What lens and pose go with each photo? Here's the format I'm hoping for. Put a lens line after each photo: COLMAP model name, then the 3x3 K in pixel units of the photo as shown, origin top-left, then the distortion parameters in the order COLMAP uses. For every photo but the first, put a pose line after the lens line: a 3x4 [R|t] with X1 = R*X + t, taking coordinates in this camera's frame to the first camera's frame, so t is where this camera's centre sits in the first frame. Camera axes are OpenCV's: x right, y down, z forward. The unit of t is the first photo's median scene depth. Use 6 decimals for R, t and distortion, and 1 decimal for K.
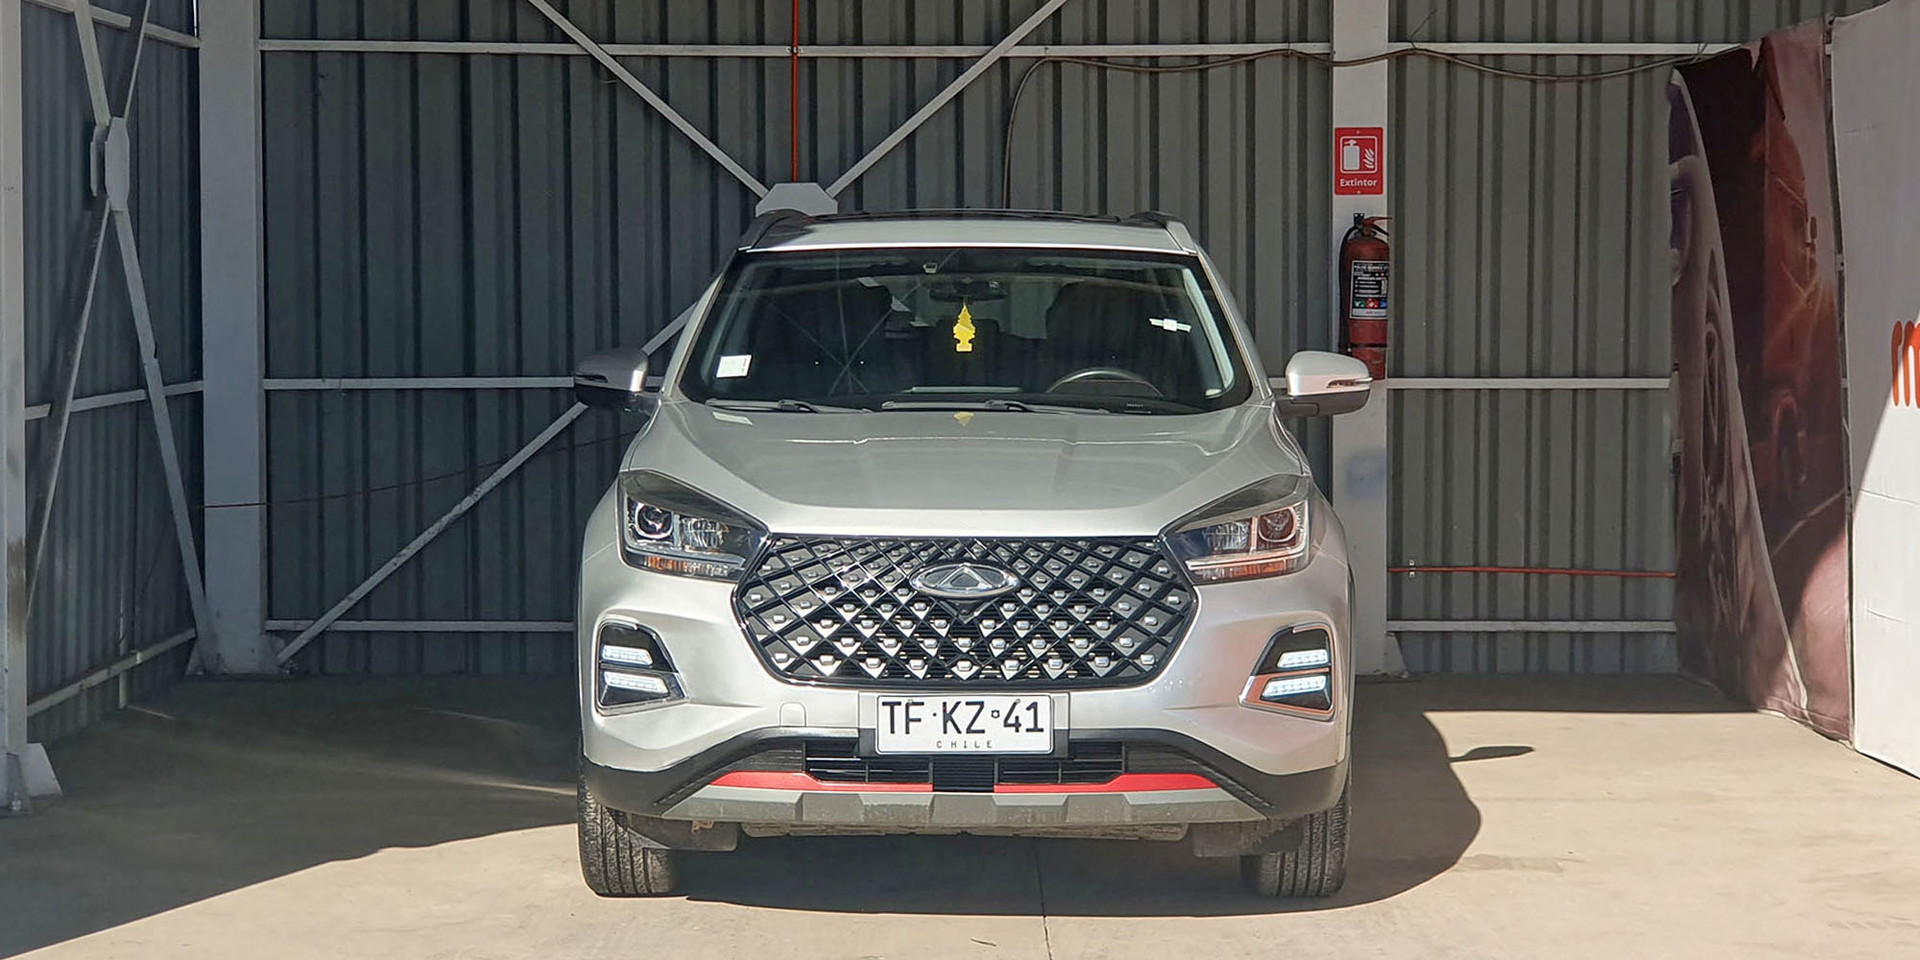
lens RADIAL K [[3430.5, 0, 960.0], [0, 3430.5, 480.0], [0, 0, 1]] dist [0.249805, -1.626633]
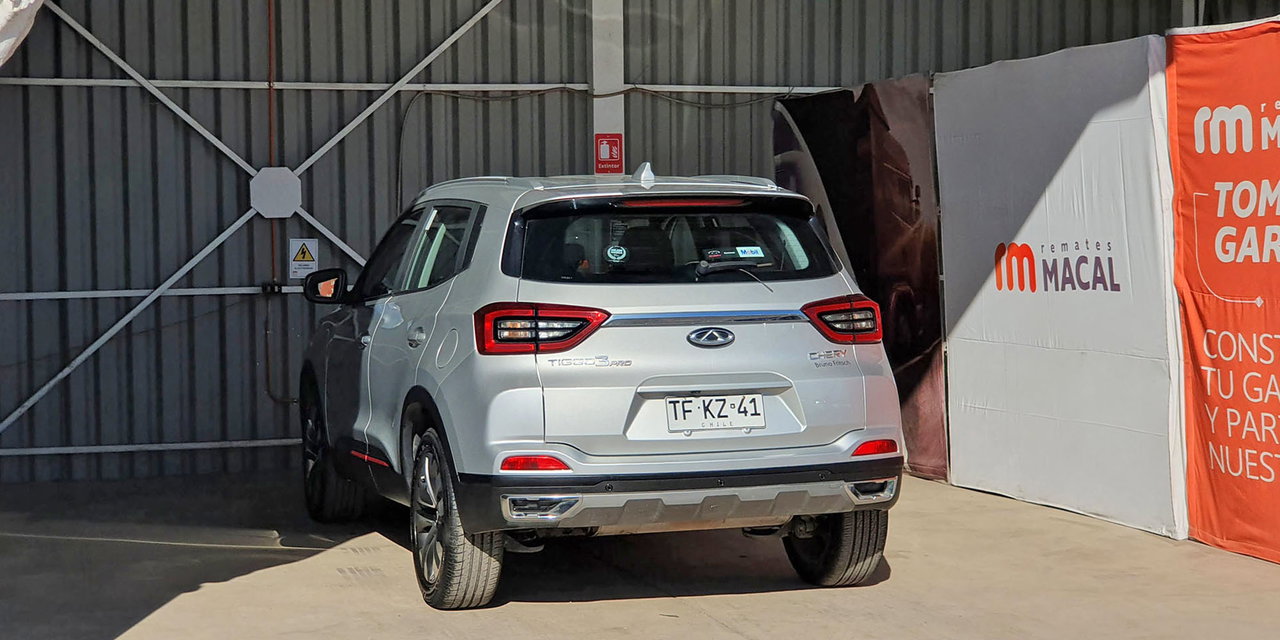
lens RADIAL K [[2113.6, 0, 586.7], [0, 2113.6, 318.9], [0, 0, 1]] dist [0.169848, -0.207868]
pose [[0.958777, -0.023925, 0.283150, -0.323232], [0.027499, 0.999584, -0.008654, -0.004006], [-0.282825, 0.016083, 0.959037, 0.006545]]
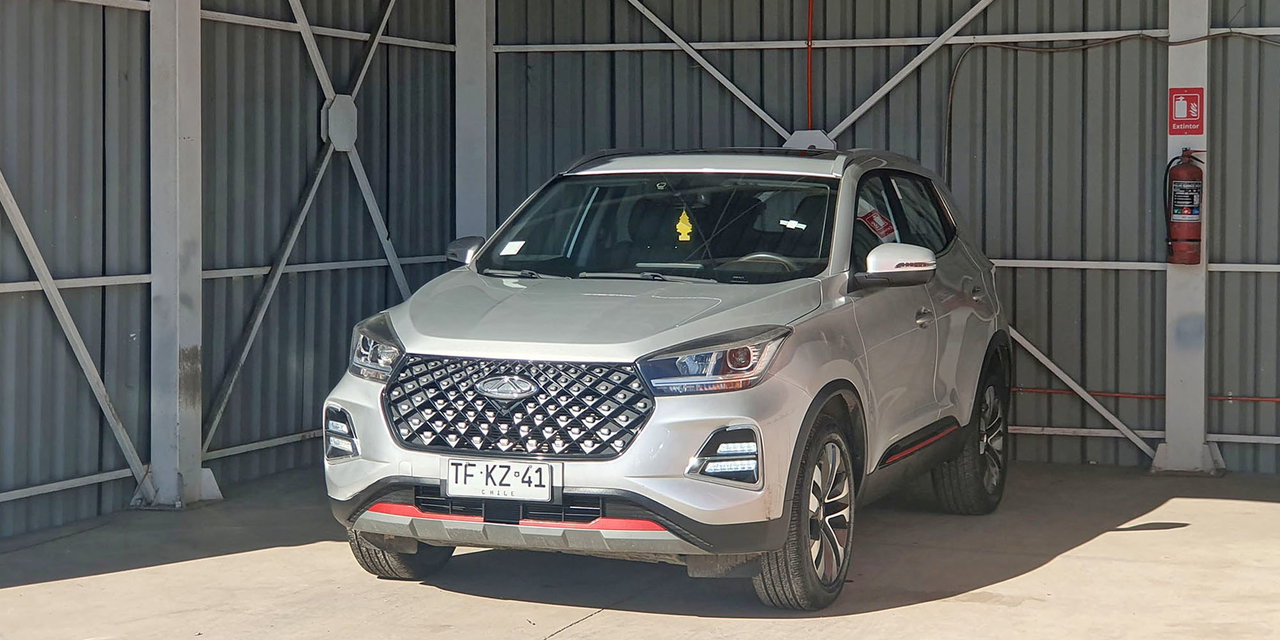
lens RADIAL K [[2227.6, 0, 605.0], [0, 2227.6, 320.3], [0, 0, 1]] dist [0.263497, -1.905553]
pose [[0.927005, 0.024041, -0.374277, 0.409190], [-0.024538, 0.999693, 0.003438, -0.005510], [0.374244, 0.005997, 0.927311, 0.079016]]
